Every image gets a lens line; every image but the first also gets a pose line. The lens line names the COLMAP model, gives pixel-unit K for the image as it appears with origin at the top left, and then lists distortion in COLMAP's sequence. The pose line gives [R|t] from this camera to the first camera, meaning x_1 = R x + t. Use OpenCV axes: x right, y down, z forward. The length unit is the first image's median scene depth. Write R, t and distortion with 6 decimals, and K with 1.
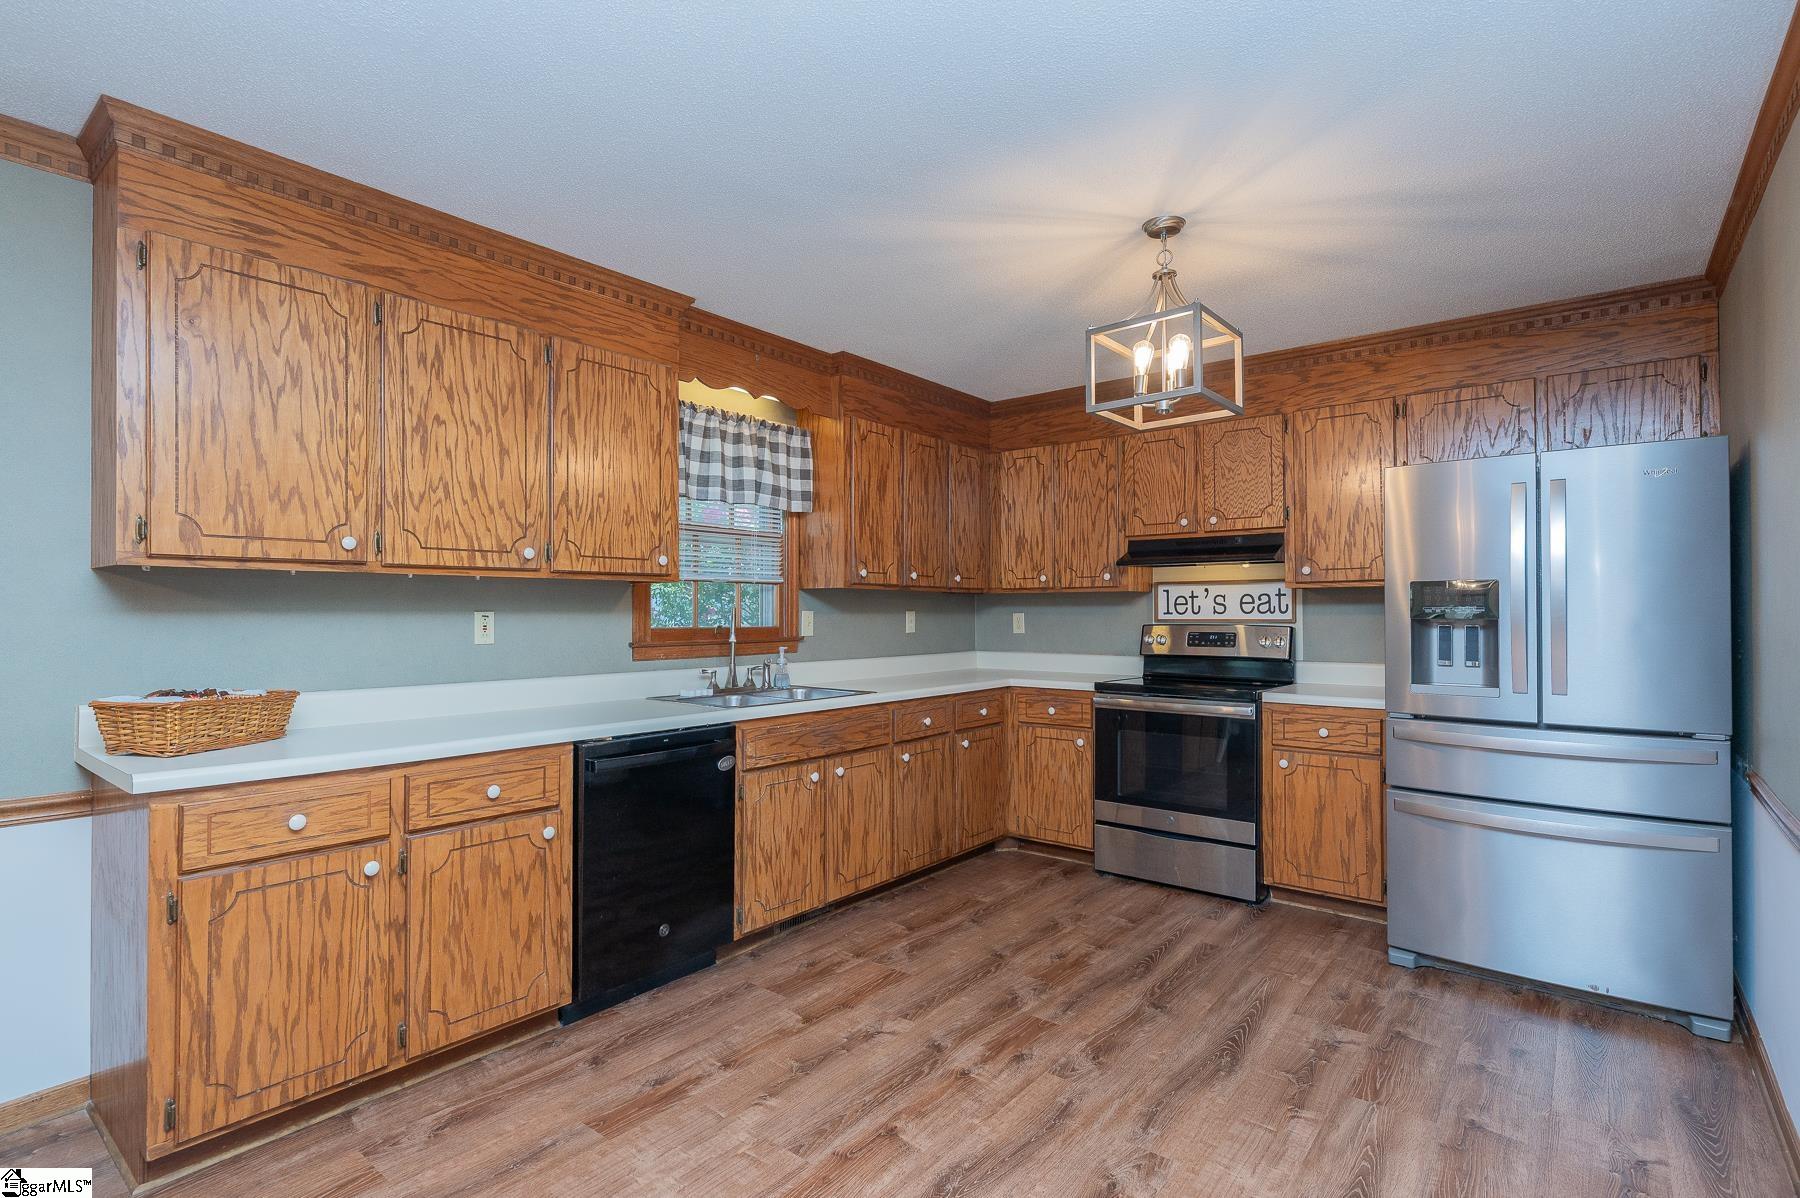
lens RADIAL K [[864.0, 0, 885.2], [0, 864.0, 607.7], [0, 0, 1]] dist [-0.001333, 0.000844]
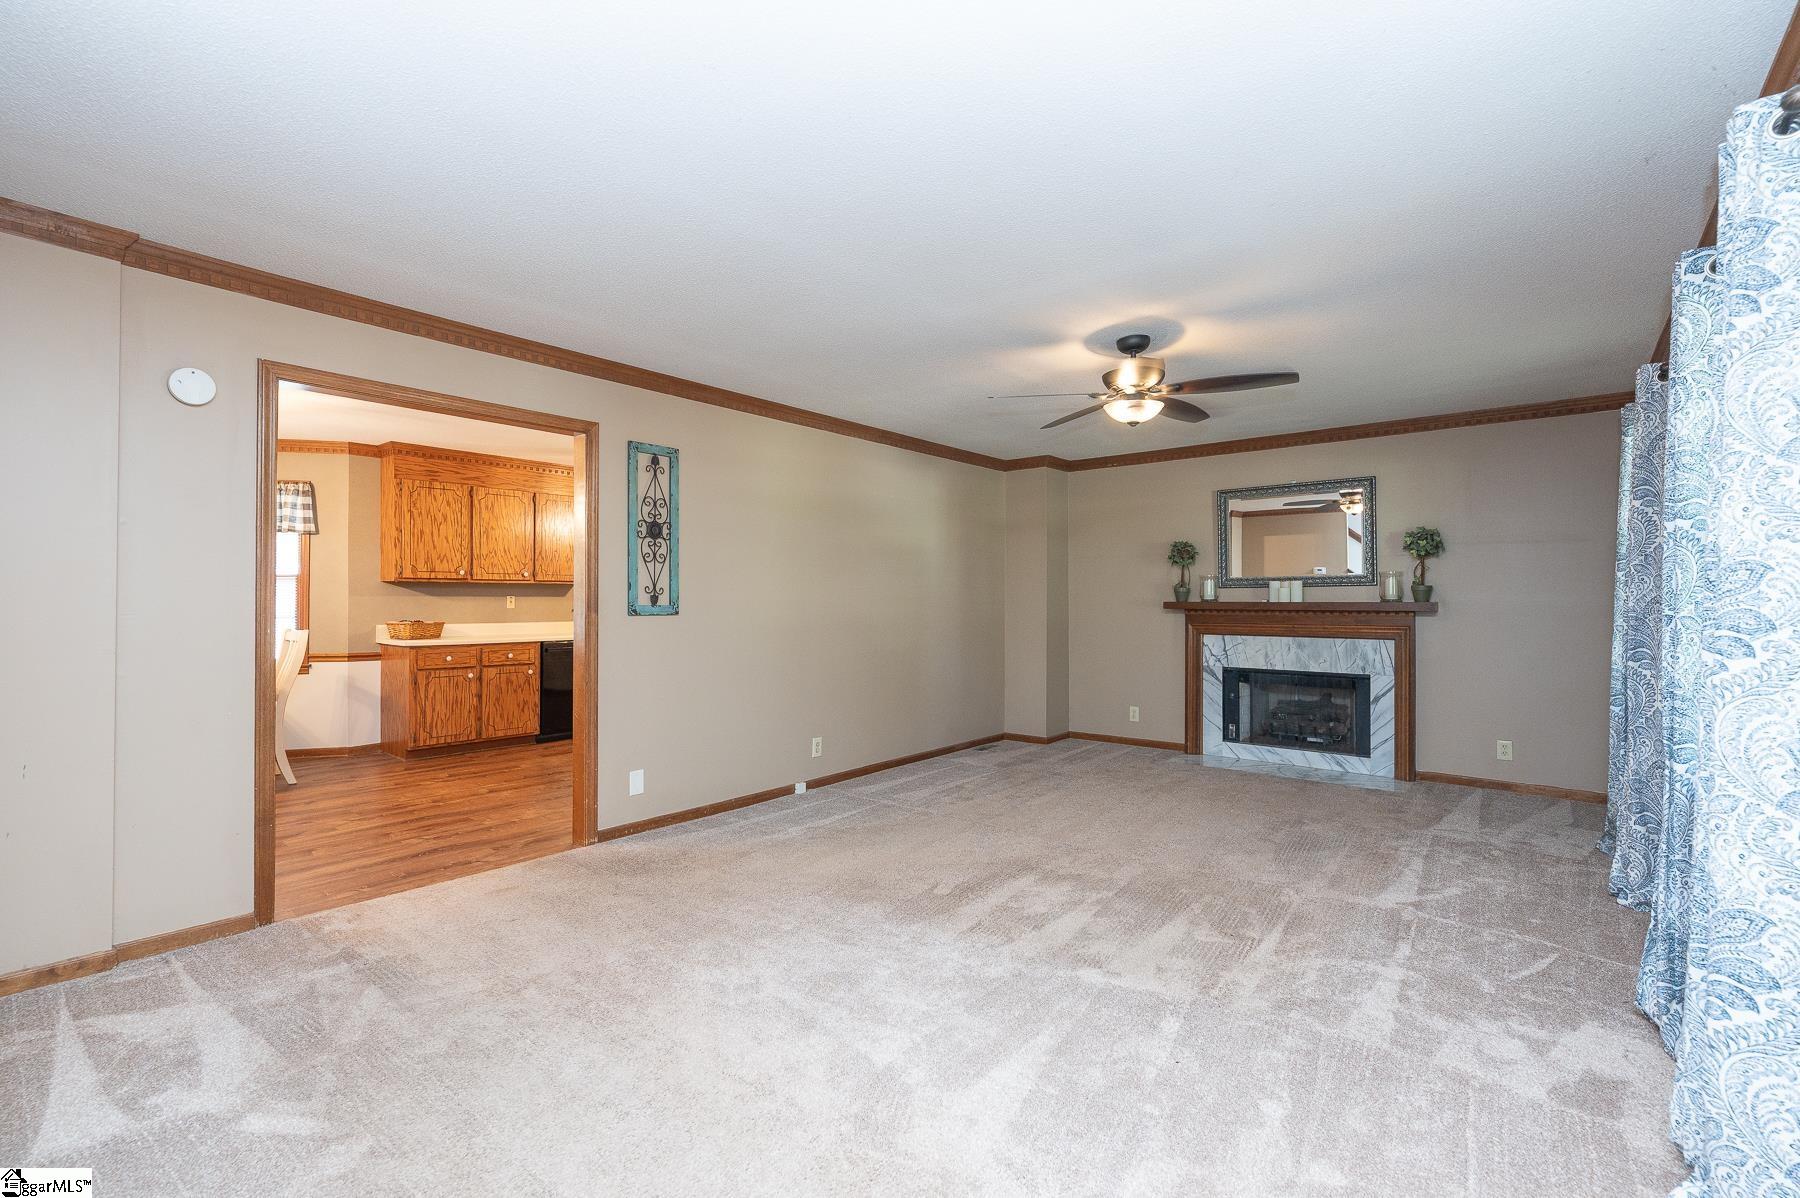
lens RADIAL K [[777.8, 0, 902.2], [0, 777.8, 600.7], [0, 0, 1]] dist [0.000916, 0.000052]
pose [[0.999913, 0.001487, -0.013101, 0.868157], [-0.001387, 0.999970, 0.007645, -0.000271], [0.013112, -0.007627, 0.999885, -1.550454]]
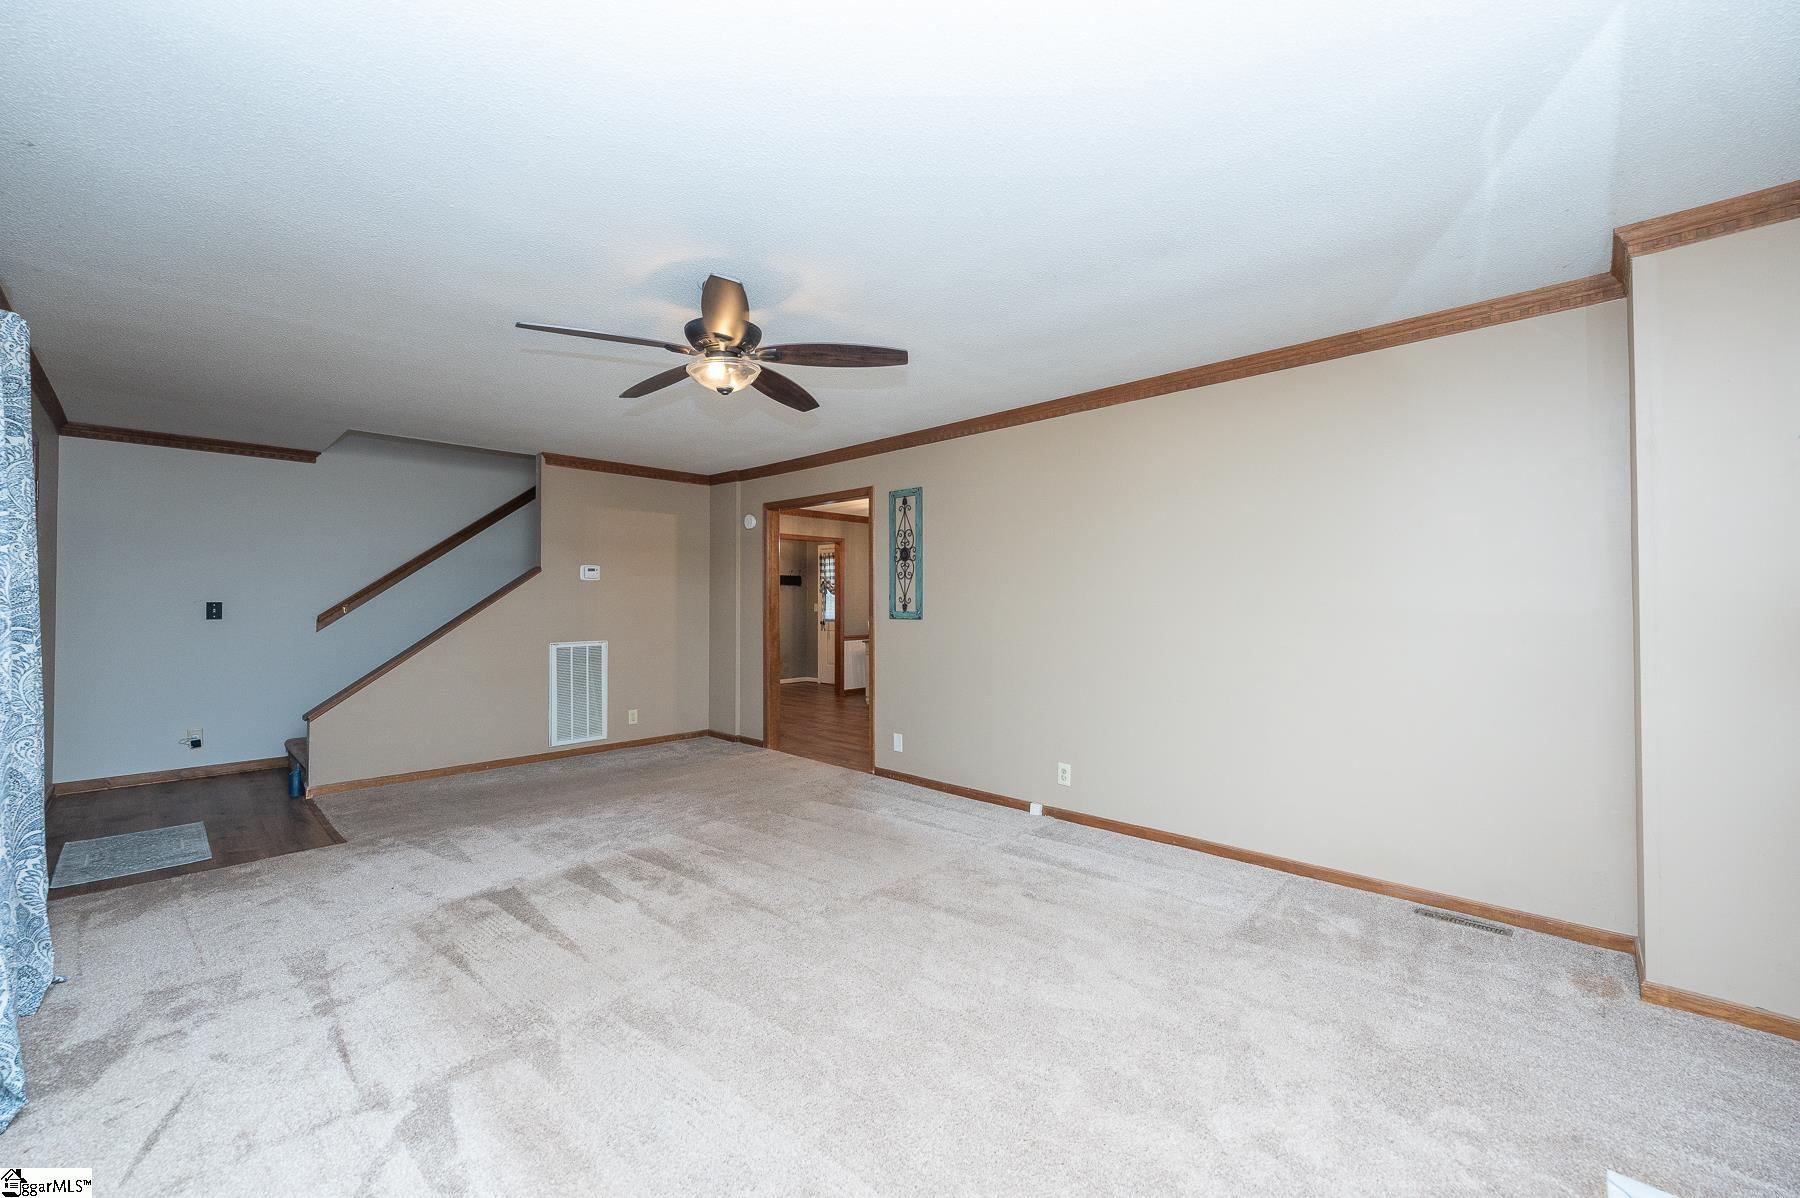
lens RADIAL K [[726.3, 0, 899.2], [0, 726.3, 595.1], [0, 0, 1]] dist [0.000305, 0.000001]
pose [[-0.083340, -0.015816, -0.996396, 3.545964], [0.004576, 0.999857, -0.016253, 0.018420], [0.996511, -0.005914, -0.083256, 1.722581]]
